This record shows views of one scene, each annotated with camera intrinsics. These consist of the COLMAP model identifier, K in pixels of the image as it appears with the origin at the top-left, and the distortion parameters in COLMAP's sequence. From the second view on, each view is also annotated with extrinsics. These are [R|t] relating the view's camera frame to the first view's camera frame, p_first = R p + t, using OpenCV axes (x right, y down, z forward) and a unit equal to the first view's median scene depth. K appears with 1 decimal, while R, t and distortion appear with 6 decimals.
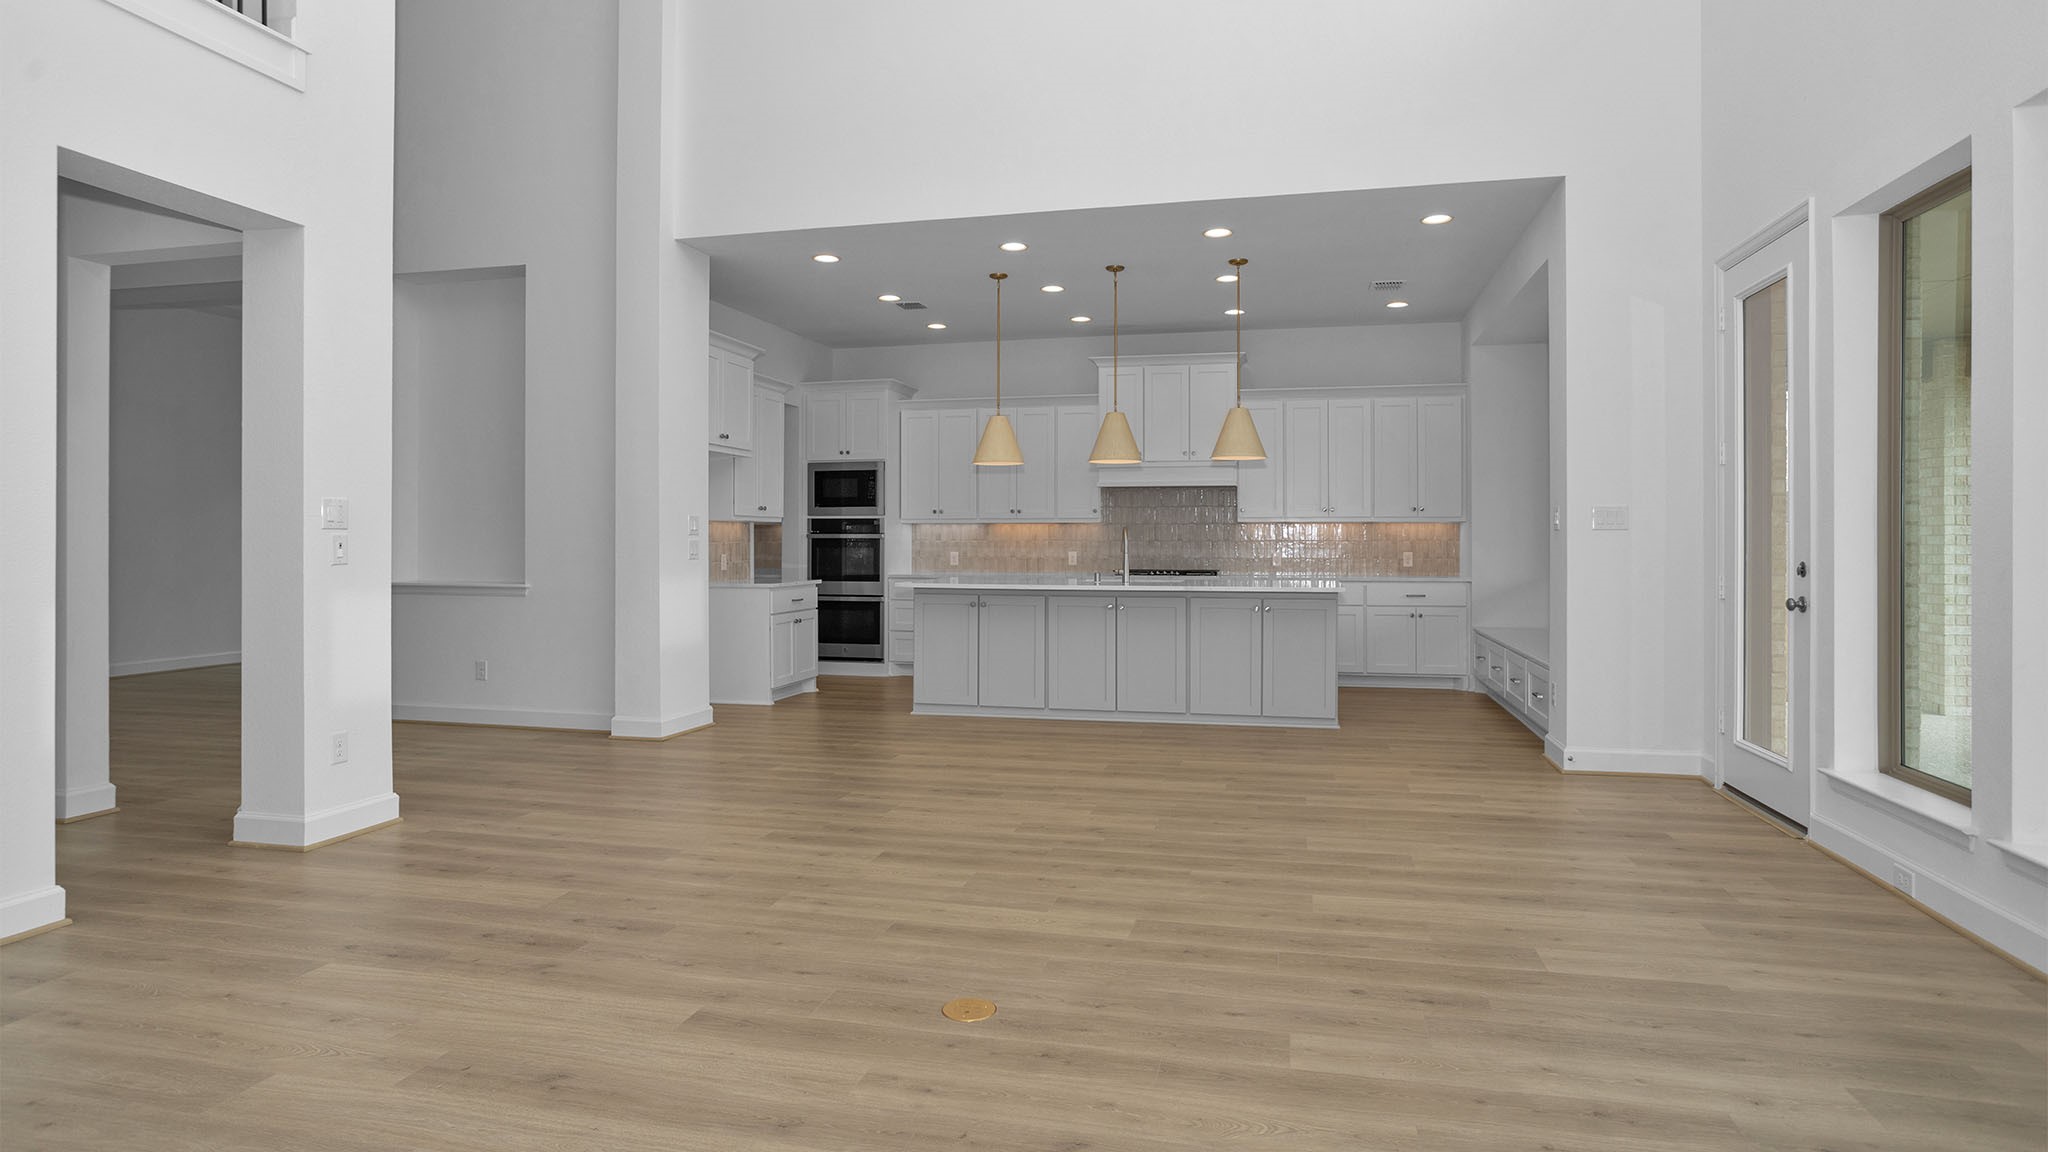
lens RADIAL K [[1149.6, 0, 1020.2], [0, 1149.6, 561.7], [0, 0, 1]] dist [-0.004690, -0.000167]
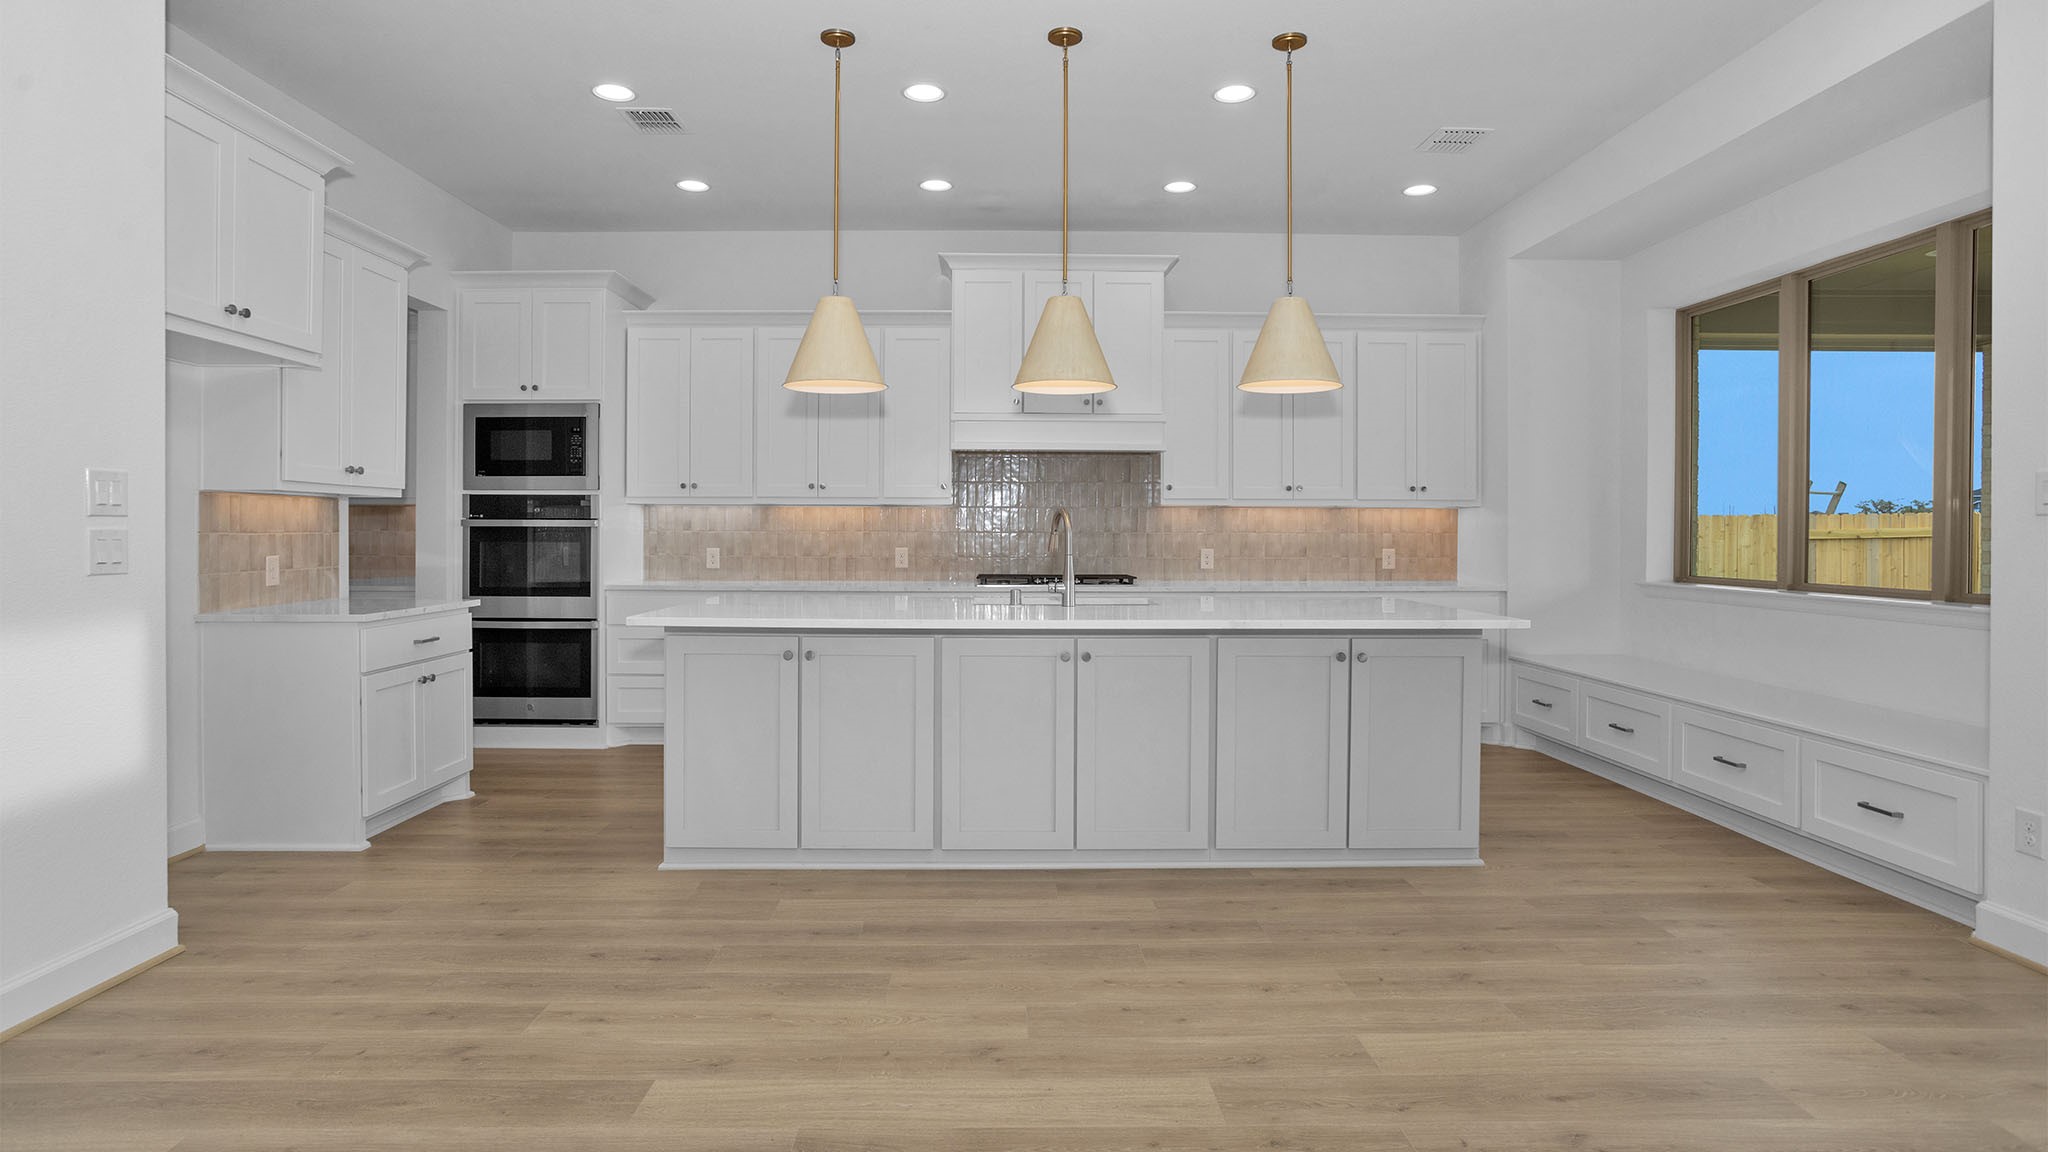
lens RADIAL K [[1105.5, 0, 1093.7], [0, 1105.5, 534.9], [0, 0, 1]] dist [0.007153, 0.001997]
pose [[0.952417, 0.001559, 0.304794, -0.045962], [0.002660, 0.999906, -0.013427, -0.007192], [-0.304786, 0.013599, 0.952324, 0.347946]]
